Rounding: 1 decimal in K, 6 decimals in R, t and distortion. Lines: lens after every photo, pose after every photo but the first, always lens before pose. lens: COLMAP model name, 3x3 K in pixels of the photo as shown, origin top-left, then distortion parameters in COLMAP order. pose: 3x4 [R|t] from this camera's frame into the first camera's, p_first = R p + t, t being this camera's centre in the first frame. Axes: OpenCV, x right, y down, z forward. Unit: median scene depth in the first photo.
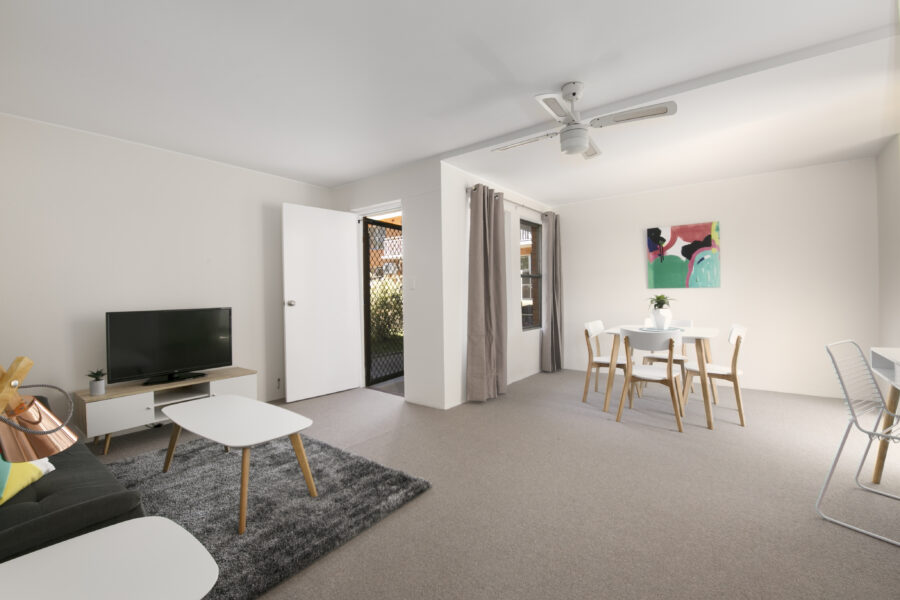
lens RADIAL K [[390.8, 0, 449.4], [0, 390.8, 291.7], [0, 0, 1]] dist [-0.004800, -0.000584]
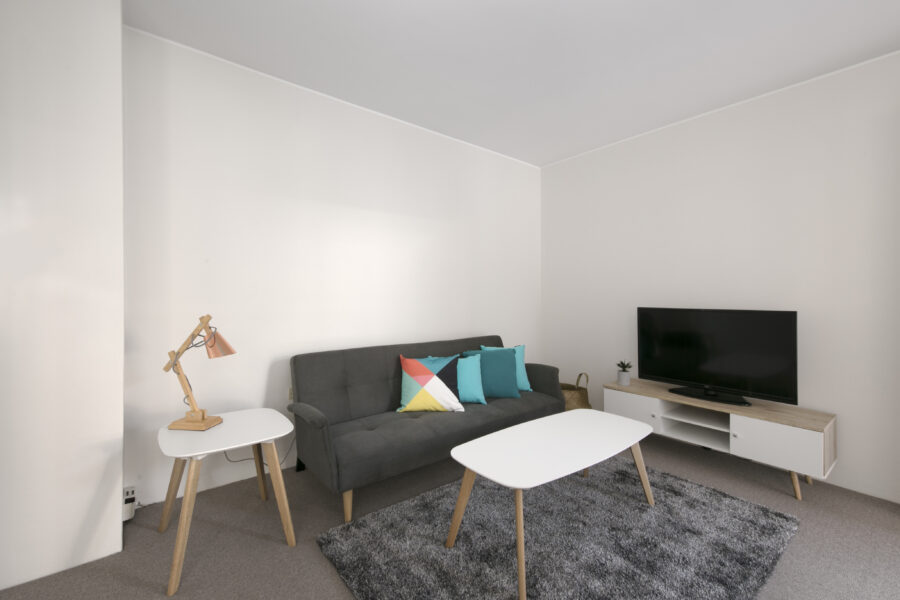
lens RADIAL K [[390.8, 0, 449.4], [0, 390.8, 291.7], [0, 0, 1]] dist [-0.004800, -0.000584]
pose [[-0.252106, 0.016533, -0.967558, 0.238905], [0.004800, 0.999863, 0.015835, -0.007823], [0.967688, -0.000652, -0.252151, 0.804816]]
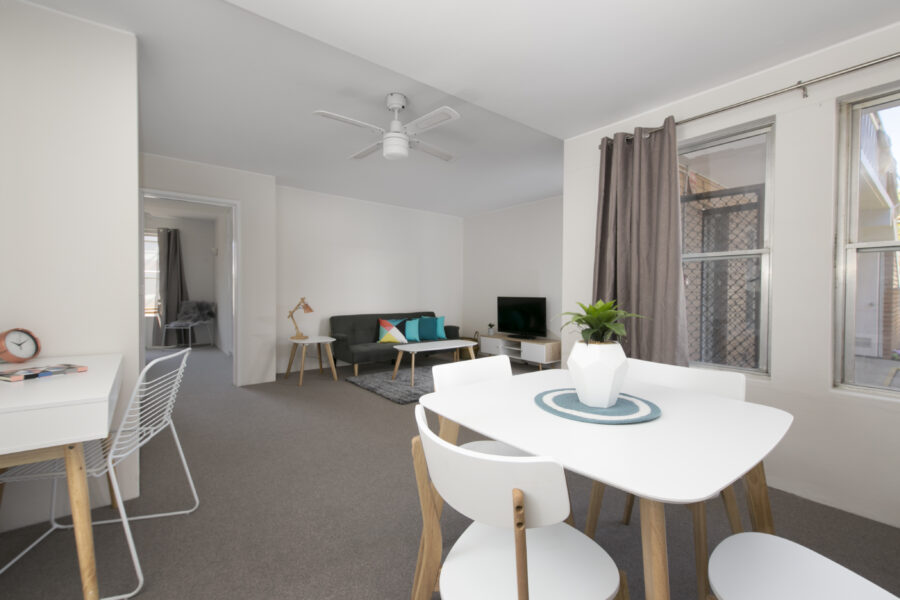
lens RADIAL K [[390.8, 0, 449.4], [0, 390.8, 291.7], [0, 0, 1]] dist [-0.004800, -0.000584]
pose [[-0.247414, 0.021176, -0.968678, 1.227331], [0.004822, 0.999776, 0.020624, -0.017833], [0.968898, 0.000432, -0.247461, 1.305554]]
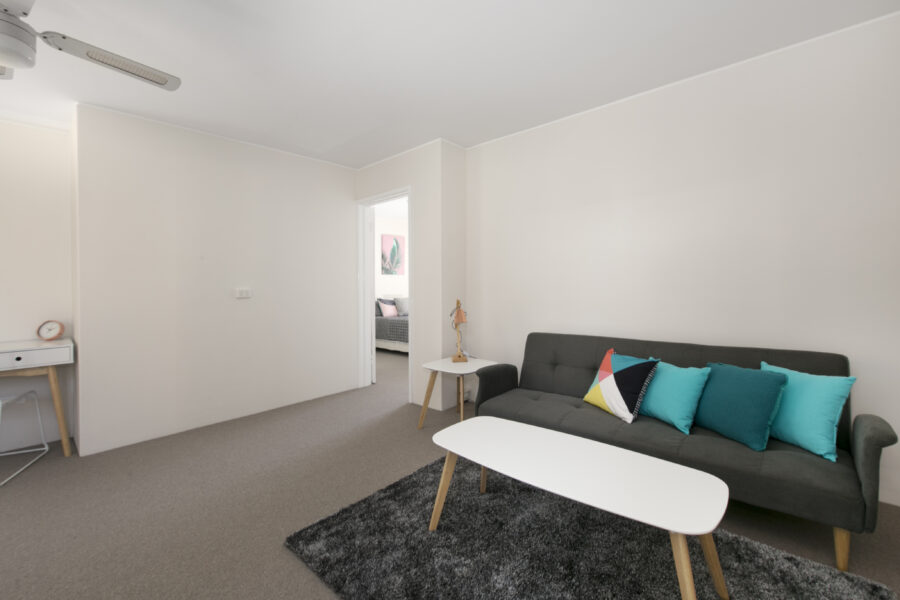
lens RADIAL K [[390.8, 0, 449.4], [0, 390.8, 291.7], [0, 0, 1]] dist [-0.004800, -0.000584]
pose [[-0.995587, 0.016730, 0.092344, -0.359335], [0.016108, 0.999842, -0.007478, 0.031658], [-0.092454, -0.005957, -0.995699, 1.379643]]
